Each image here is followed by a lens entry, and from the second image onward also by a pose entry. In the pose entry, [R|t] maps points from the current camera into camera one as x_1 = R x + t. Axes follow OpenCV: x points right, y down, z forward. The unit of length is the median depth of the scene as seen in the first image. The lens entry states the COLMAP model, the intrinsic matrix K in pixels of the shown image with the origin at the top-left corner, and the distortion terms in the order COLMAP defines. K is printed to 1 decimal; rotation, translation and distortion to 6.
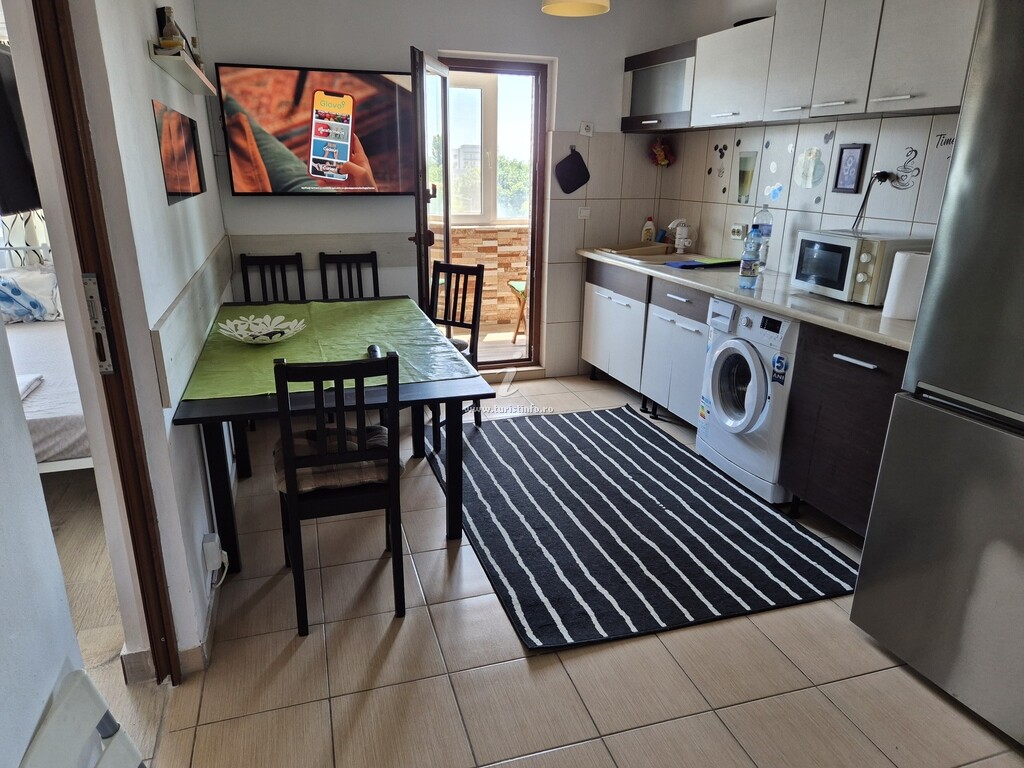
lens RADIAL K [[679.6, 0, 511.8], [0, 679.6, 387.5], [0, 0, 1]] dist [0.005884, 0.001231]
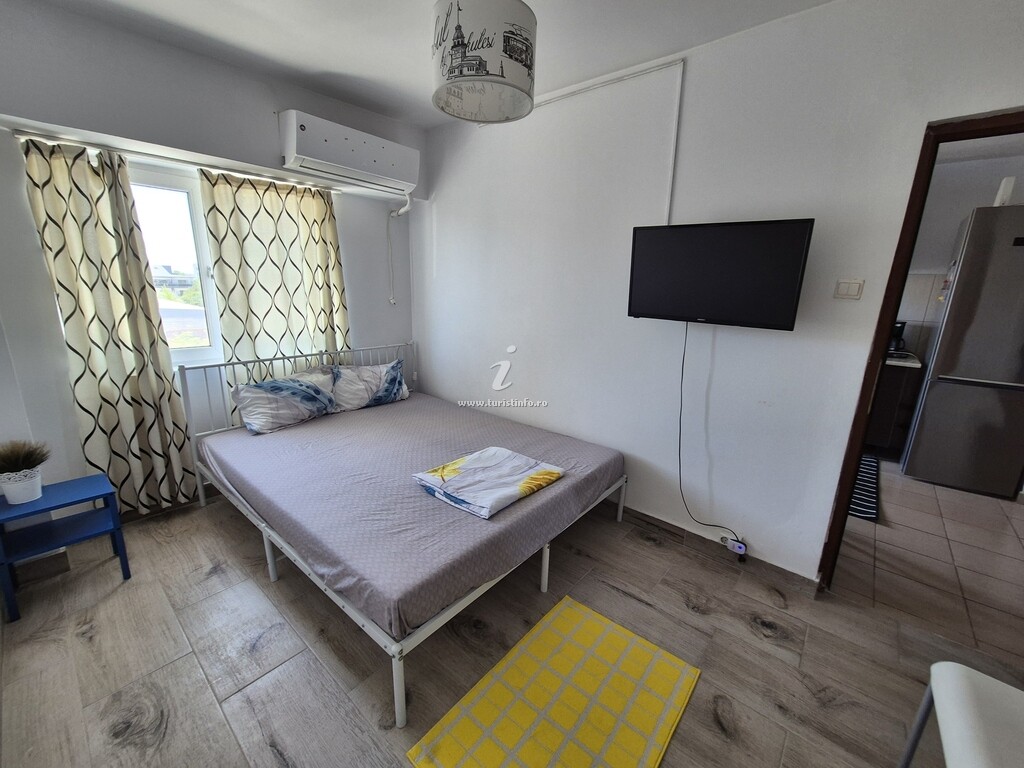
lens RADIAL K [[418.5, 0, 512.6], [0, 418.5, 384.2], [0, 0, 1]] dist [-0.000875, 0.000015]
pose [[0.858322, -0.110841, 0.500997, -0.795576], [0.146913, 0.988600, -0.032976, -0.079565], [-0.491631, 0.101907, 0.864820, 0.199613]]
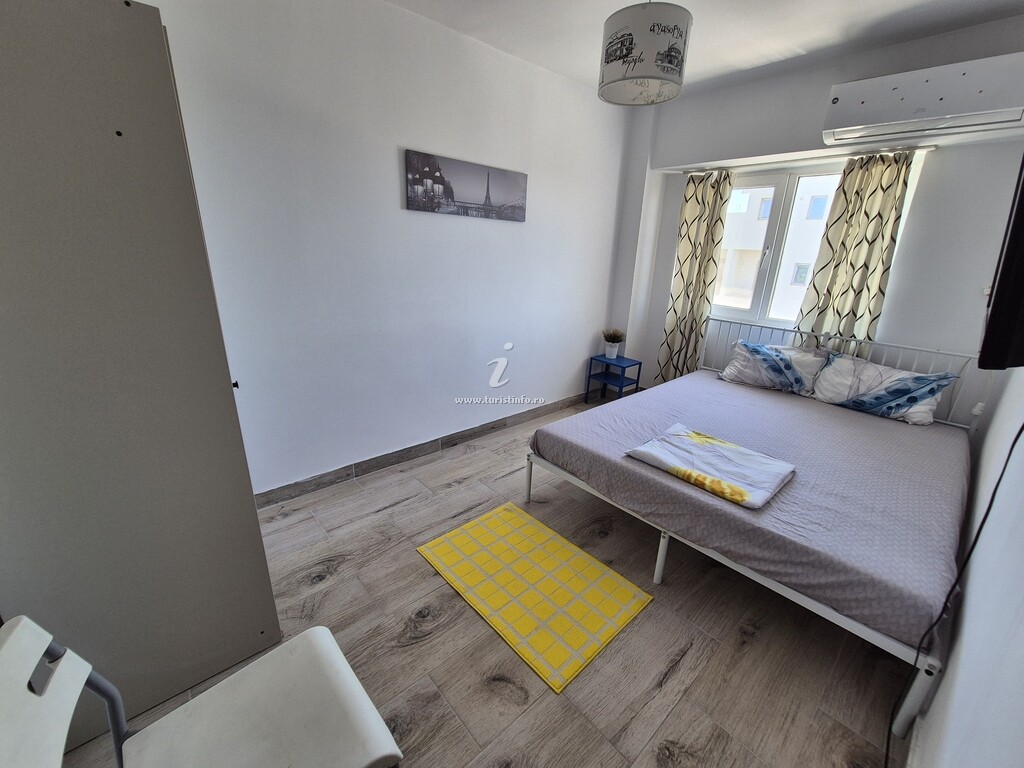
lens RADIAL K [[418.5, 0, 511.8], [0, 418.5, 383.1], [0, 0, 1]] dist [-0.000875, 0.000015]
pose [[0.391439, 0.284811, -0.875019, -0.258420], [-0.321823, 0.933219, 0.159788, -0.074052], [0.862094, 0.219054, 0.456957, 0.241109]]
